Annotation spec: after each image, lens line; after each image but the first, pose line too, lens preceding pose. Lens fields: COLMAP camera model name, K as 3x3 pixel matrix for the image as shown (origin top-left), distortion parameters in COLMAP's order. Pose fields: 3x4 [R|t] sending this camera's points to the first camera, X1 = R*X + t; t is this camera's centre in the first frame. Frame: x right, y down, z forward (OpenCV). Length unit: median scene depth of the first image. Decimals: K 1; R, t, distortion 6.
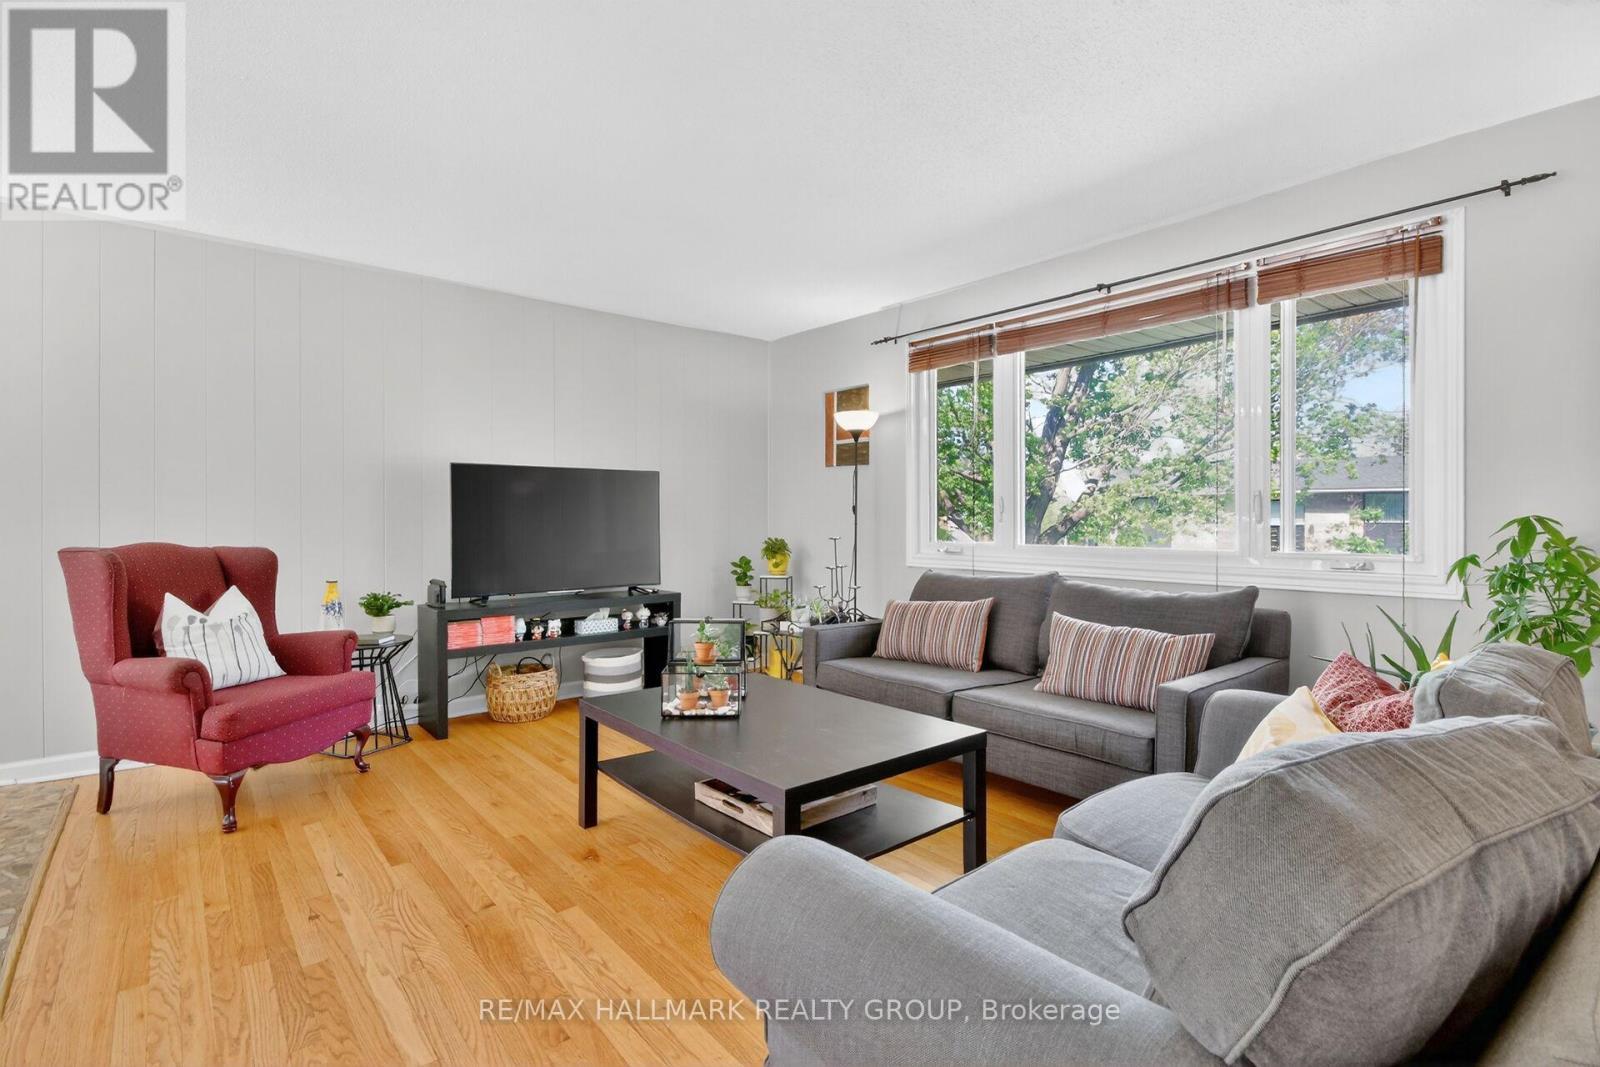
lens RADIAL K [[752.0, 0, 799.1], [0, 752.0, 509.6], [0, 0, 1]] dist [0.000303, -0.004381]
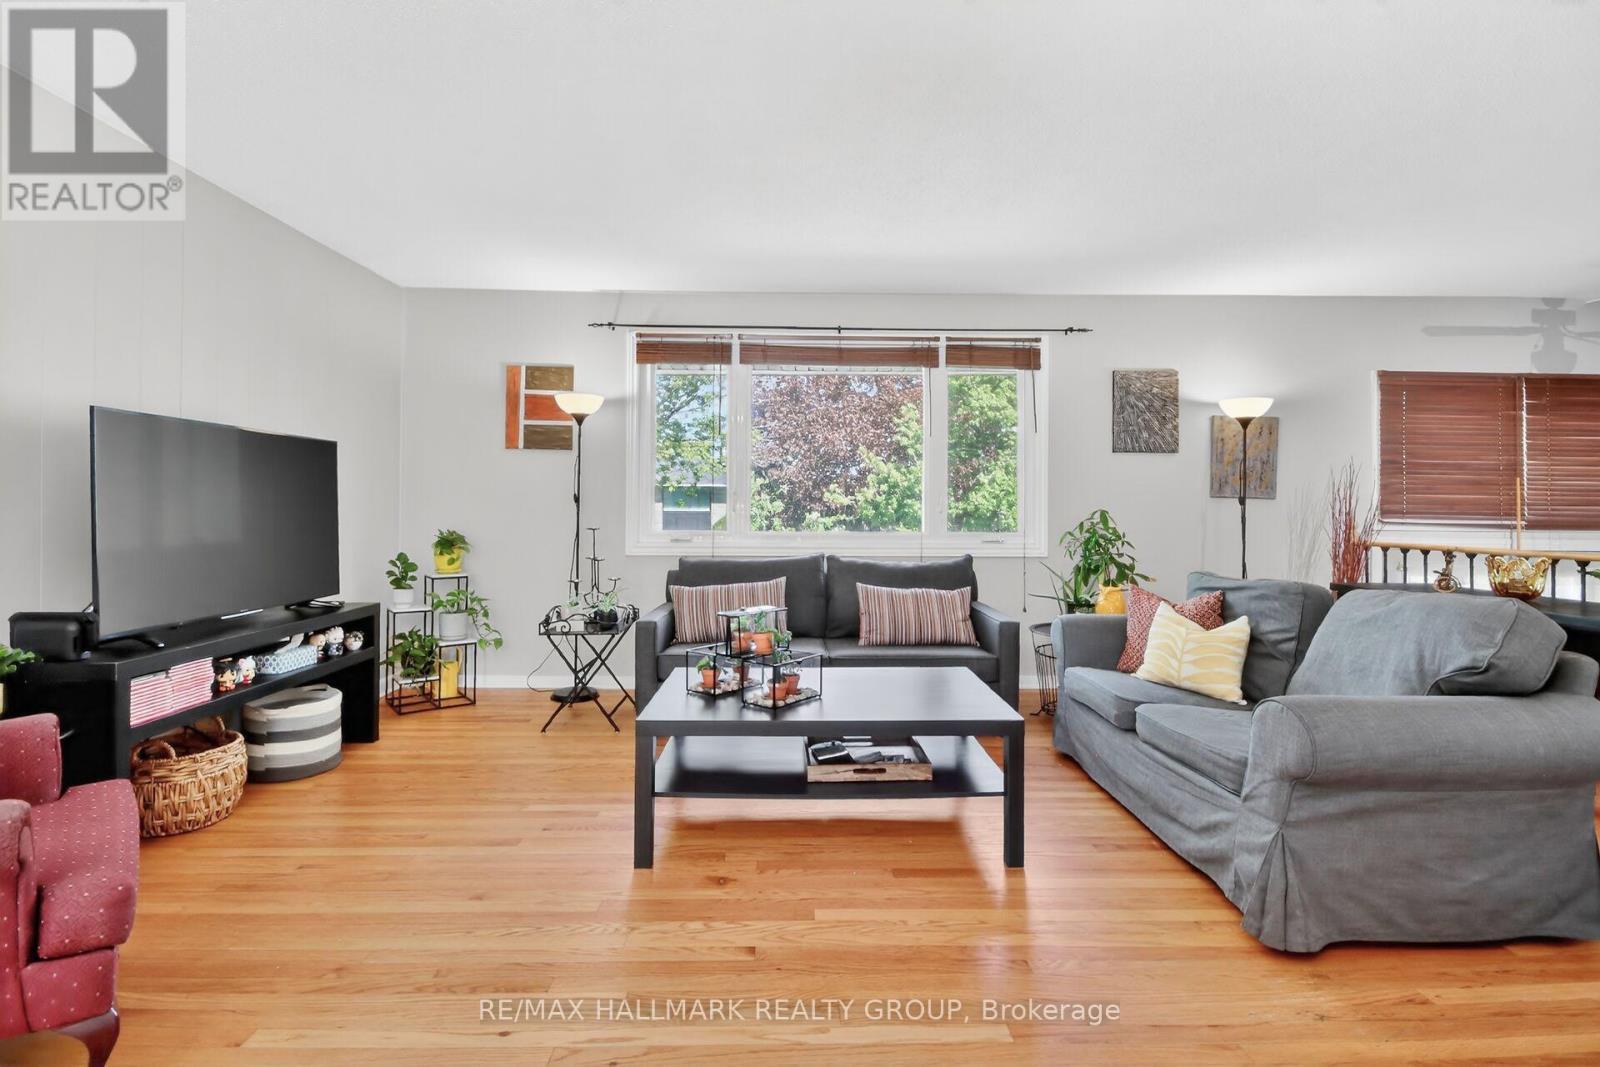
lens RADIAL K [[752.0, 0, 795.3], [0, 752.0, 501.7], [0, 0, 1]] dist [0.000303, -0.004381]
pose [[0.634319, 0.010131, 0.773005, -0.514985], [-0.016466, 0.999864, 0.000408, -0.000143], [-0.772896, -0.012987, 0.634400, 0.196771]]
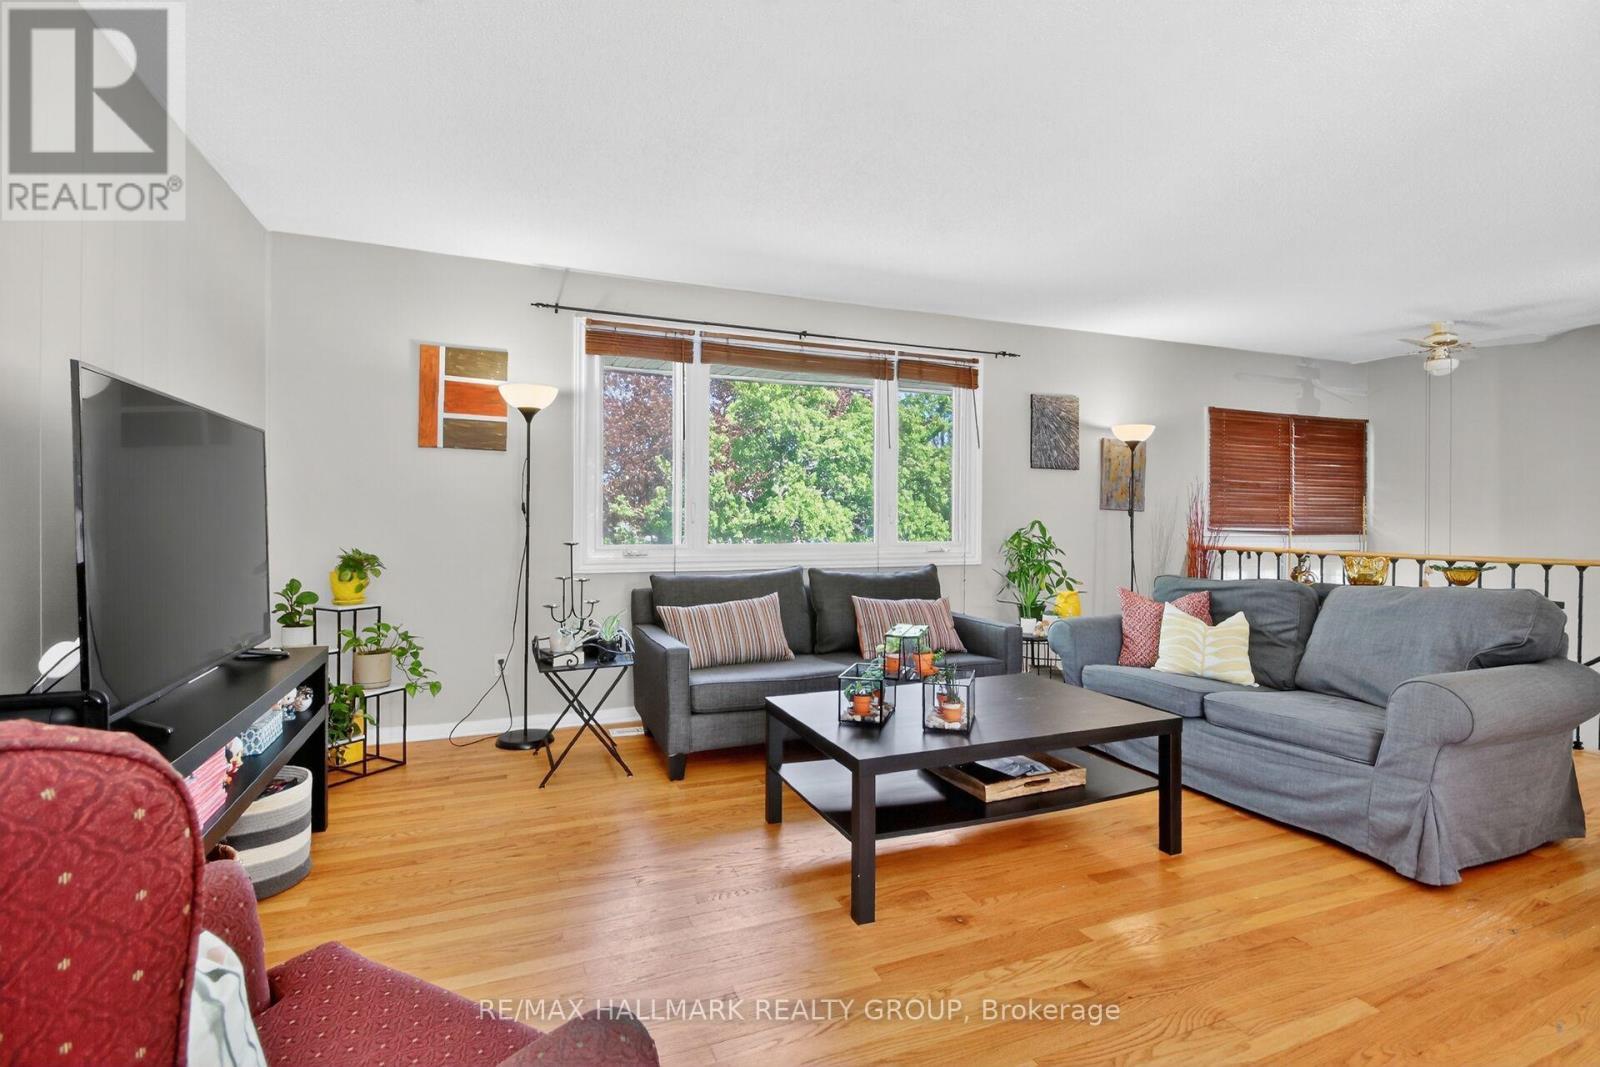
lens RADIAL K [[752.0, 0, 794.3], [0, 752.0, 516.6], [0, 0, 1]] dist [0.000303, -0.004381]
pose [[0.315335, 0.004804, 0.948968, -0.633687], [-0.017772, 0.999842, 0.000844, 0.003661], [-0.948814, -0.017131, 0.315370, 0.504230]]
